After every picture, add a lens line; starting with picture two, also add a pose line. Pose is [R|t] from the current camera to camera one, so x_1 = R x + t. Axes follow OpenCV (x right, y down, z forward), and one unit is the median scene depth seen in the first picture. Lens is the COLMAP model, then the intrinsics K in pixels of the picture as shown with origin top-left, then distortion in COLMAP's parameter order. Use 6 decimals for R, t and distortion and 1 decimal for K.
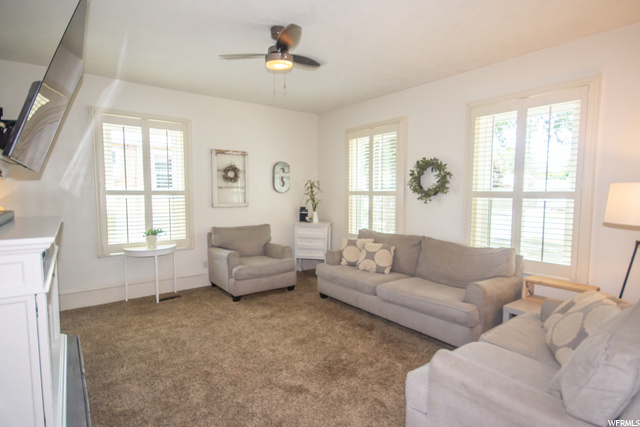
lens RADIAL K [[329.0, 0, 319.2], [0, 329.0, 219.8], [0, 0, 1]] dist [0.003566, 0.000811]
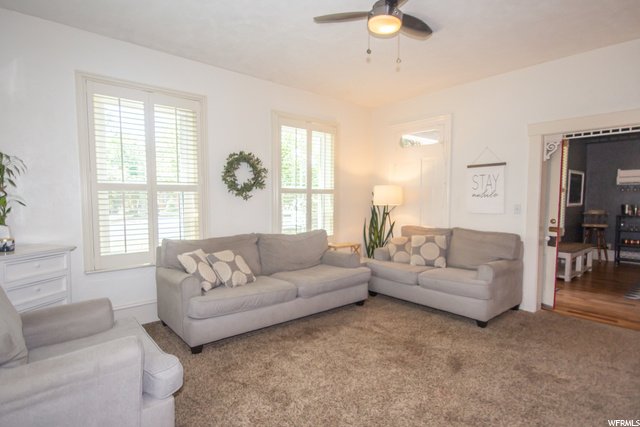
lens RADIAL K [[336.2, 0, 316.3], [0, 336.2, 220.0], [0, 0, 1]] dist [0.001351, 0.000414]
pose [[-0.037063, -0.071600, 0.996745, -0.645475], [0.082147, 0.993836, 0.074445, -0.046097], [-0.995931, 0.084639, -0.030952, 0.812779]]
